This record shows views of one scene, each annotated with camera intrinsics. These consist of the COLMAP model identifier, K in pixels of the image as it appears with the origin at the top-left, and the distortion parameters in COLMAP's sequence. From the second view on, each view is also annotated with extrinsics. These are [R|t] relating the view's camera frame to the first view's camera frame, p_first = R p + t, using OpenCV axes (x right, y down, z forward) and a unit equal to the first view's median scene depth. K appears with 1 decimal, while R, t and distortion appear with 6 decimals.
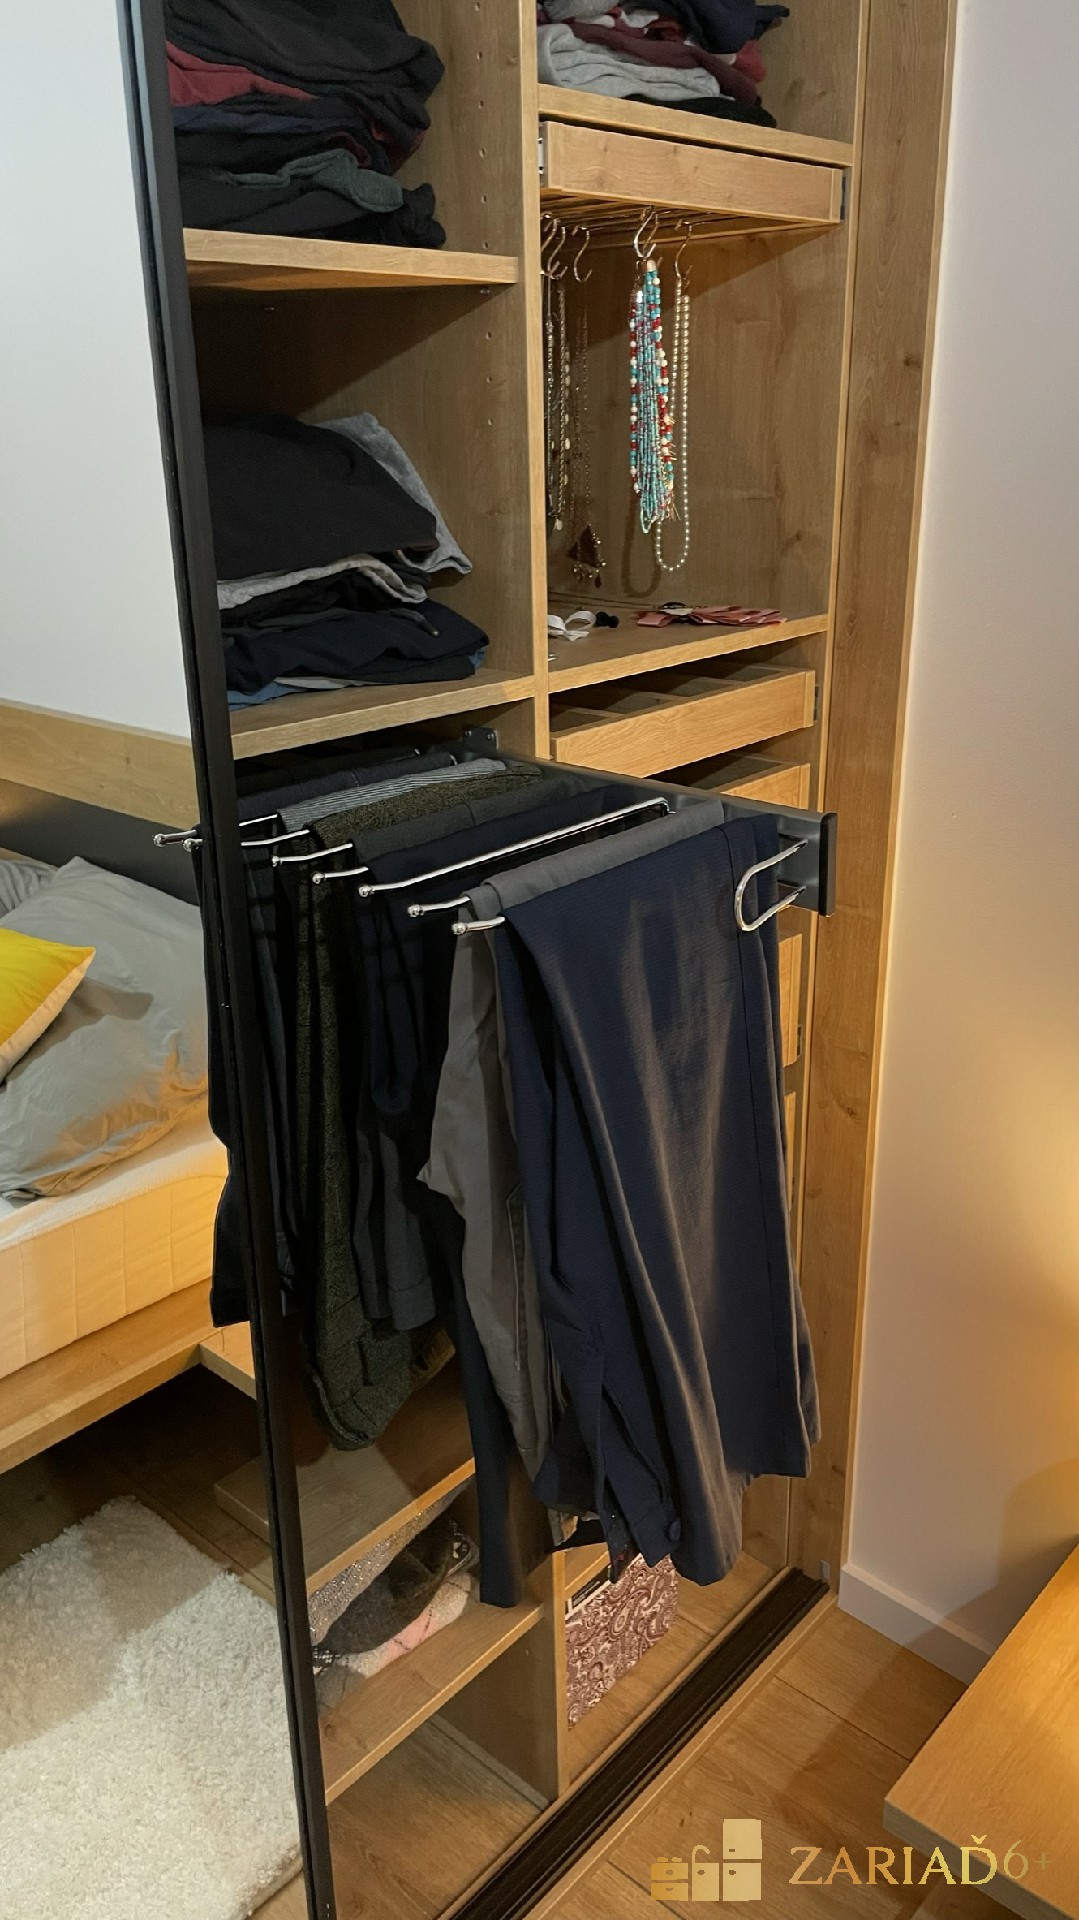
lens RADIAL K [[1473.6, 0, 540.3], [0, 1473.6, 952.8], [0, 0, 1]] dist [0.092435, -0.135768]
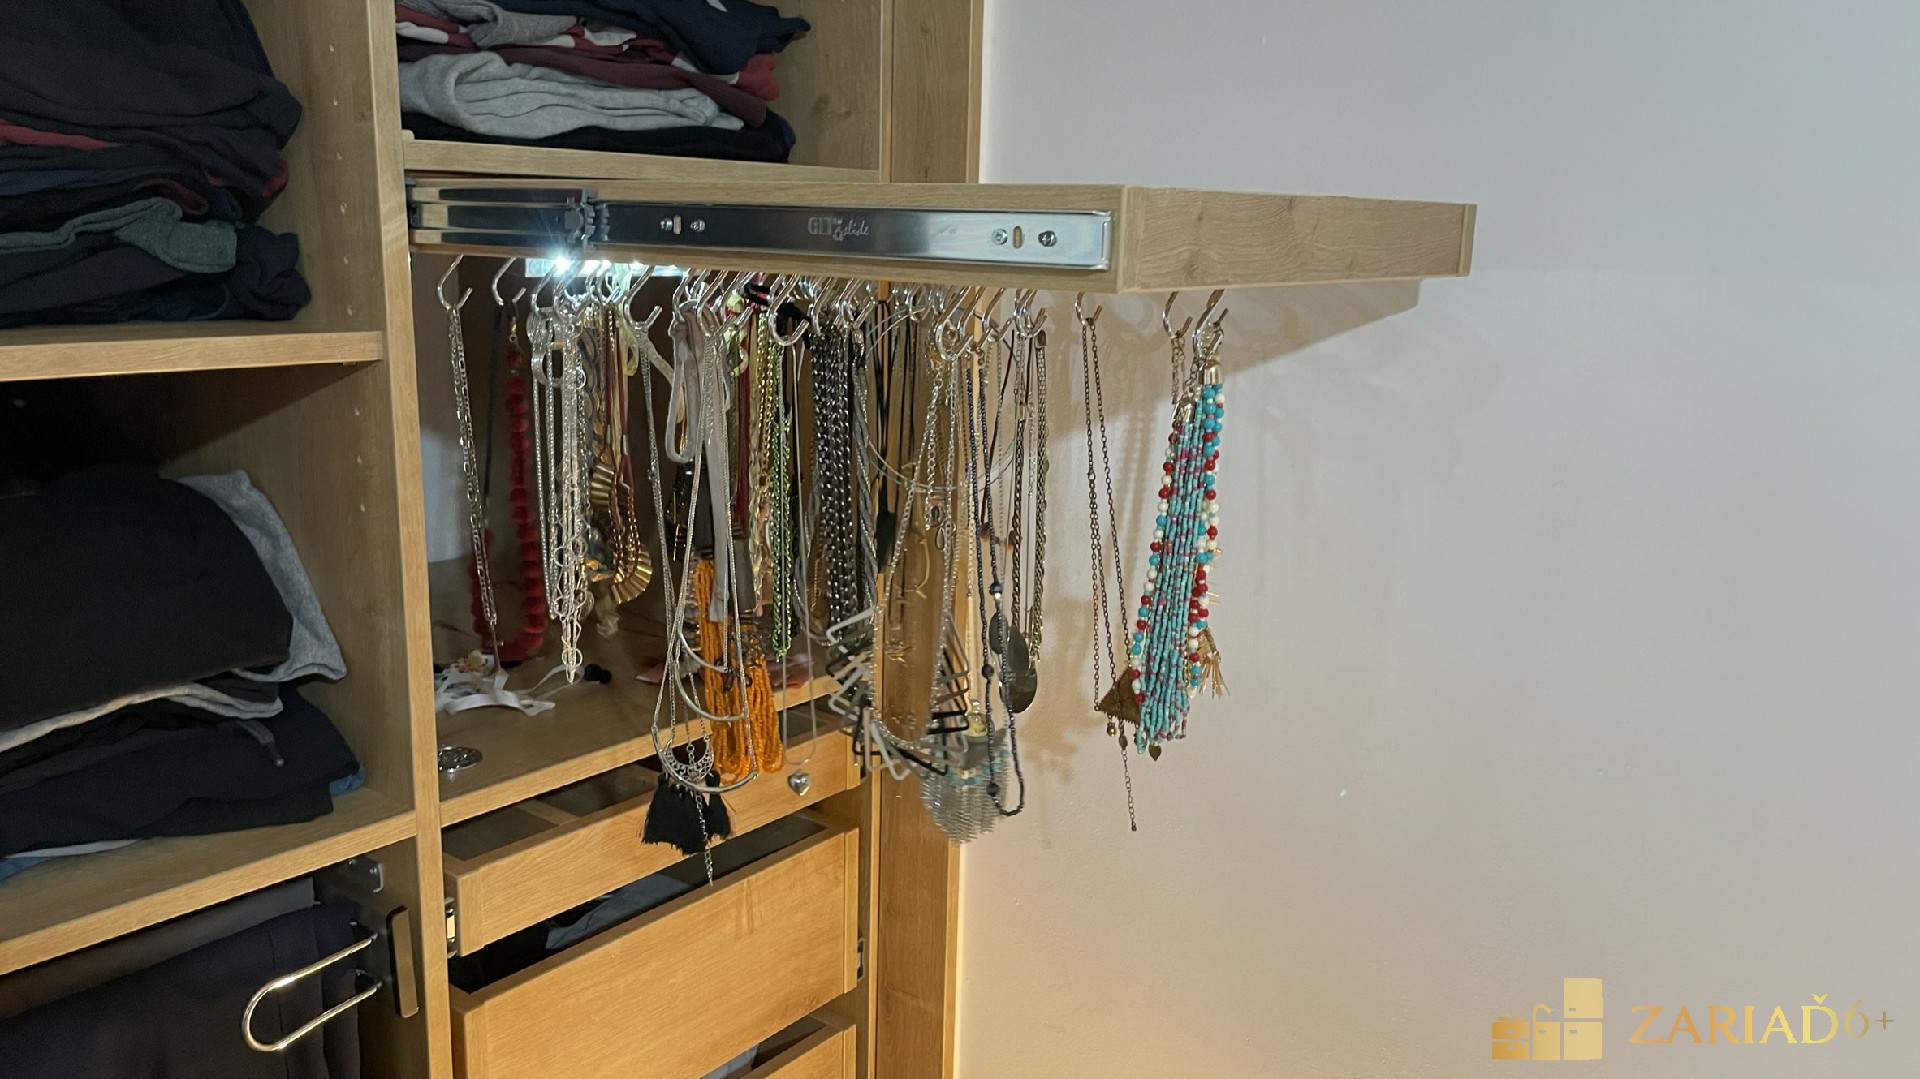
lens RADIAL K [[1473.6, 0, 967.1], [0, 1473.6, 523.8], [0, 0, 1]] dist [0.092435, -0.135768]
pose [[0.996112, 0.024164, 0.084718, 0.216349], [-0.010913, 0.988086, -0.153515, -0.219555], [-0.087419, 0.151993, 0.984508, 0.171379]]
